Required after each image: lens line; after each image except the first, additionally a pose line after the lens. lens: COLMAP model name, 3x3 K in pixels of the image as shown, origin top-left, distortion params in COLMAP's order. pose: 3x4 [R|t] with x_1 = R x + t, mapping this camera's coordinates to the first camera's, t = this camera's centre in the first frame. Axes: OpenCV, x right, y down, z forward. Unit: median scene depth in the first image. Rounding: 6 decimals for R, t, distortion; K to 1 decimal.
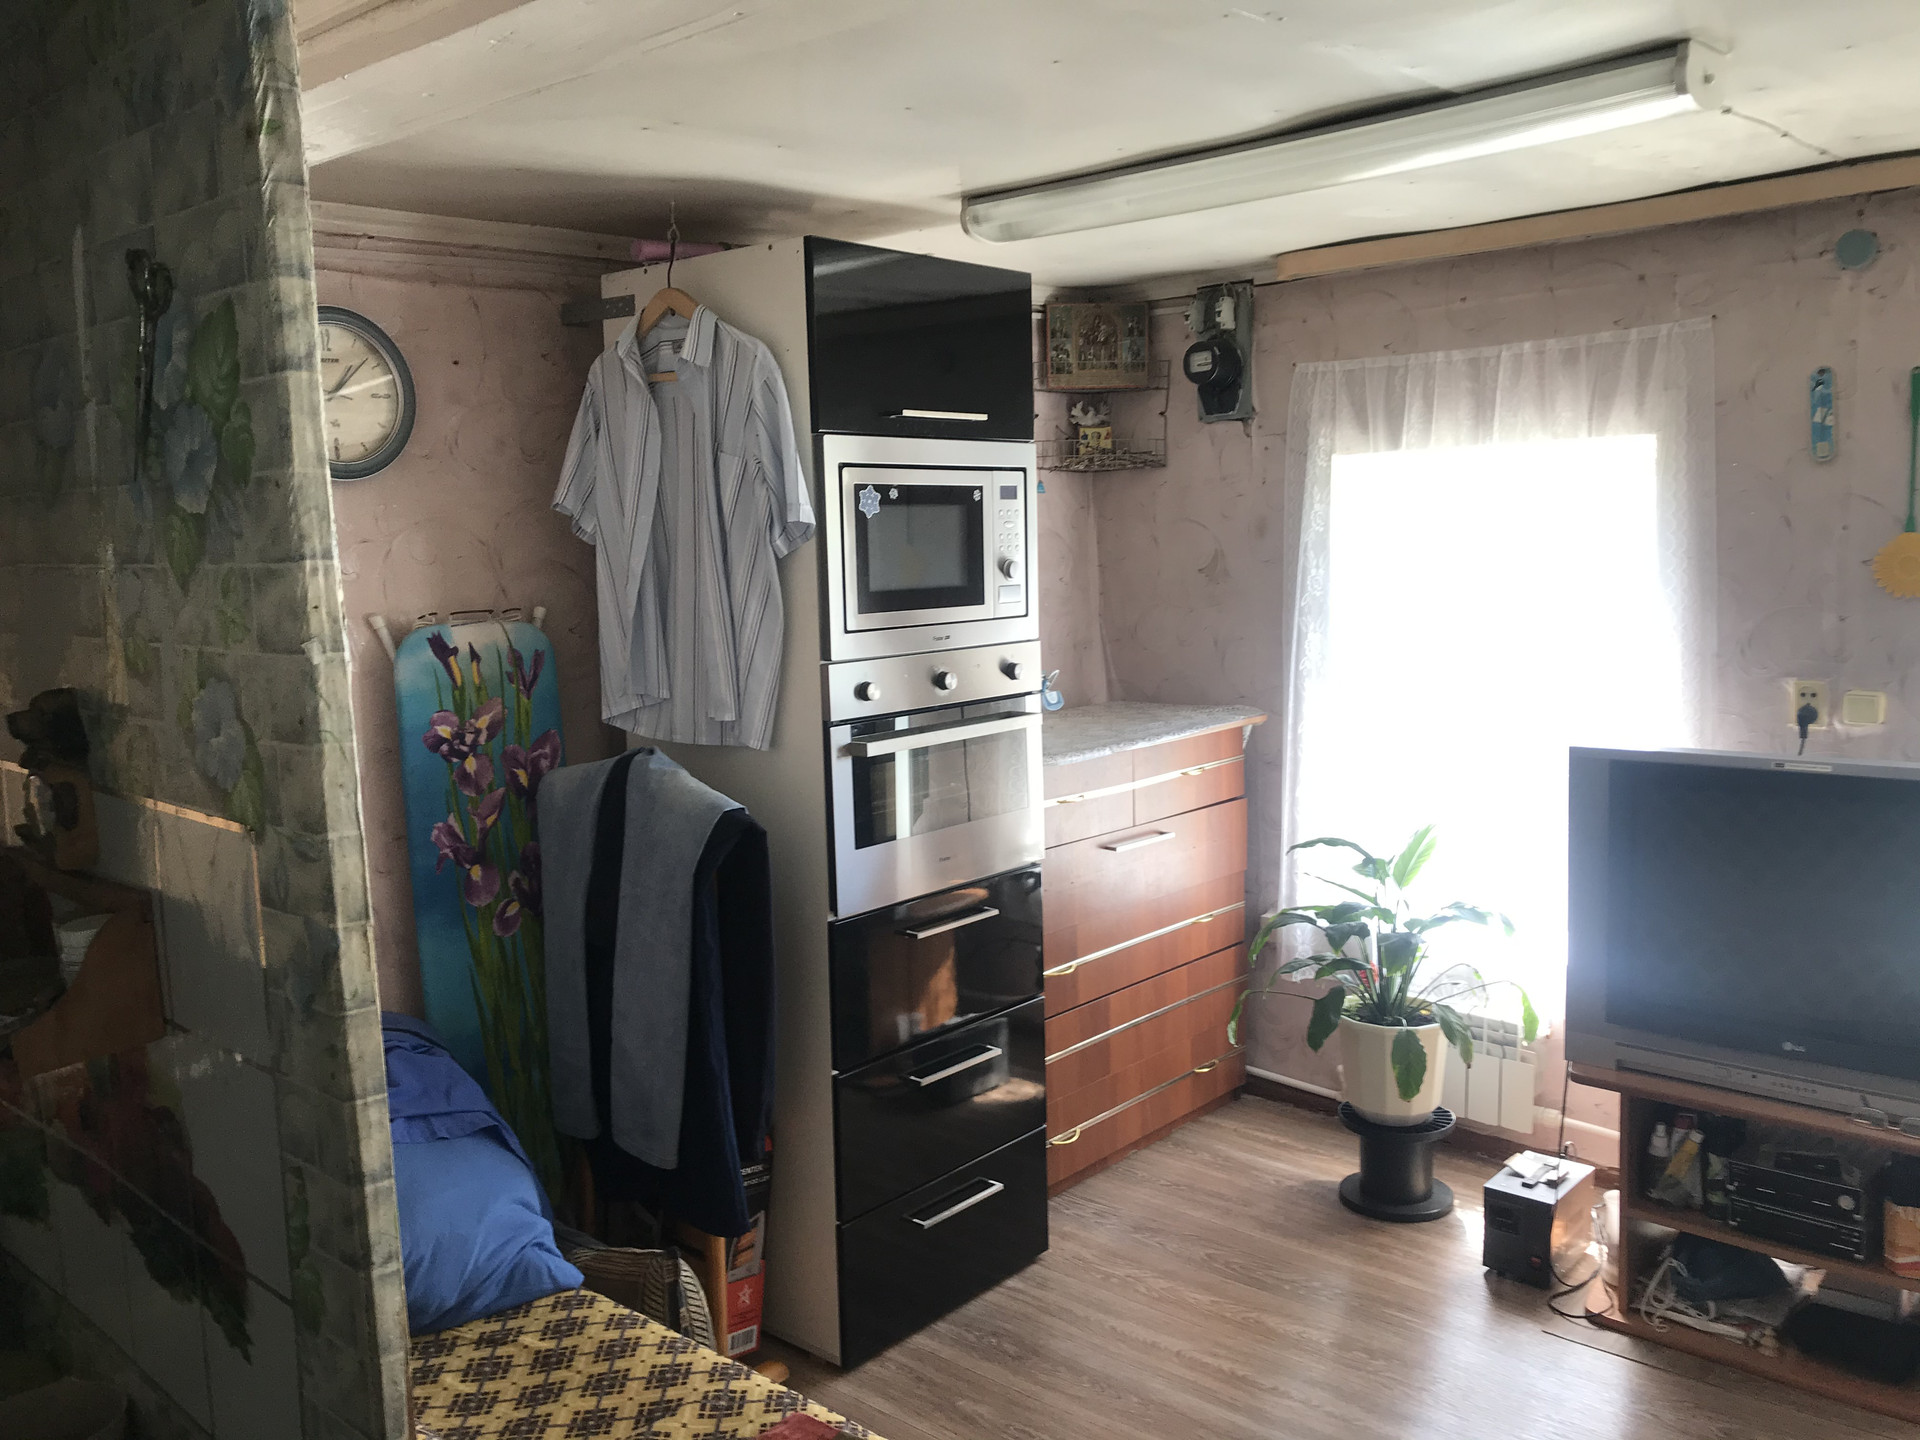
lens RADIAL K [[1537.0, 0, 957.6], [0, 1537.0, 757.5], [0, 0, 1]] dist [0.076572, -0.103004]
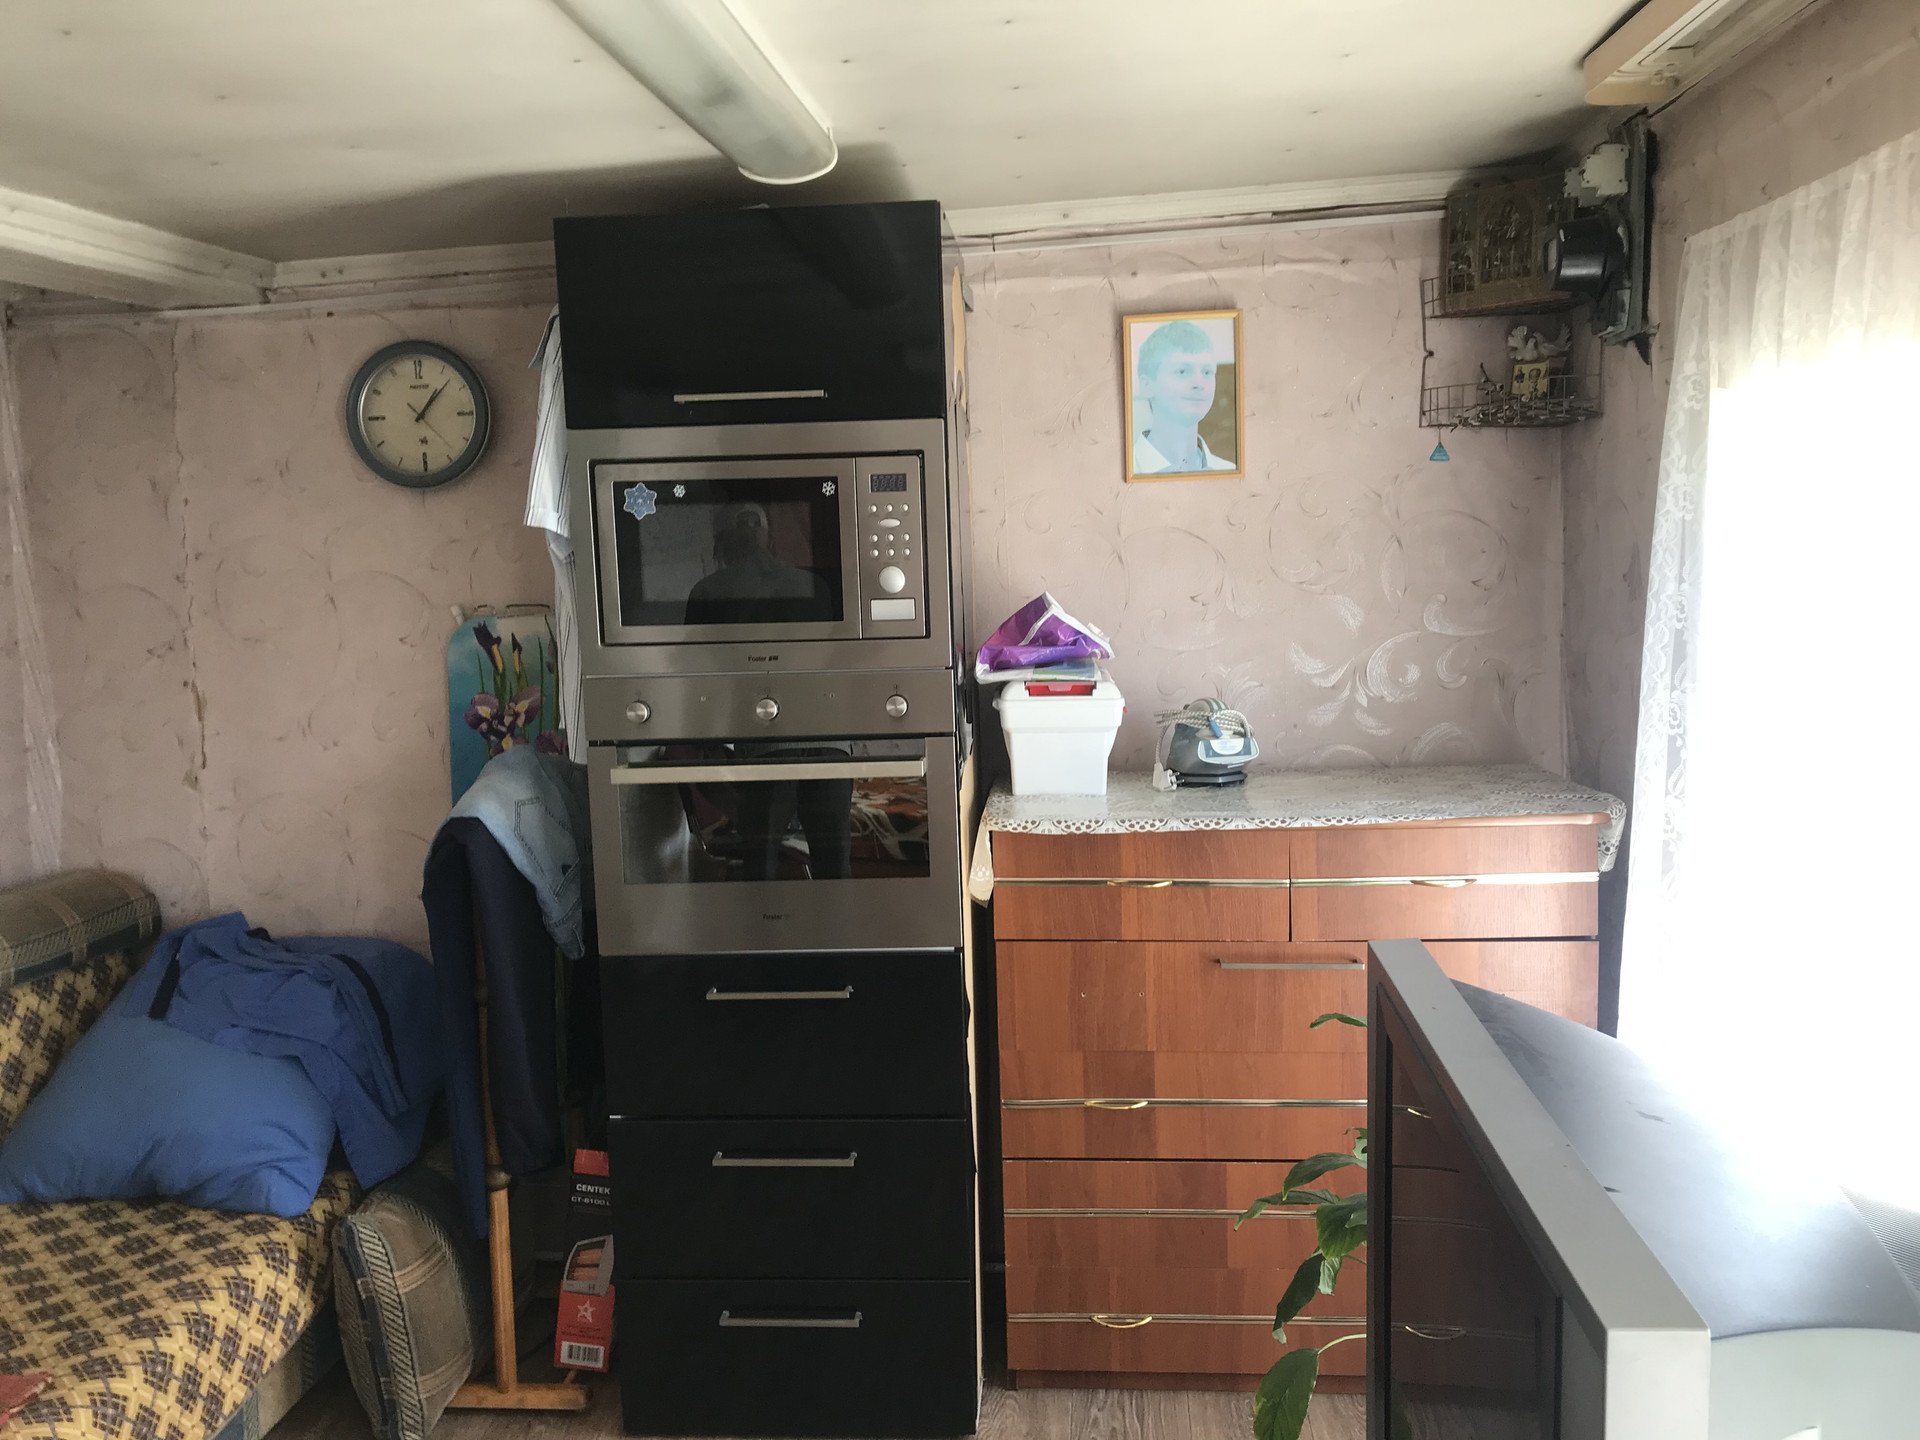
lens RADIAL K [[1537.0, 0, 957.6], [0, 1537.0, 757.5], [0, 0, 1]] dist [0.076572, -0.103004]
pose [[0.607786, 0.118938, -0.785143, 0.747972], [-0.099923, 0.992316, 0.072971, -0.098356], [0.787789, 0.034103, 0.615000, 0.575475]]
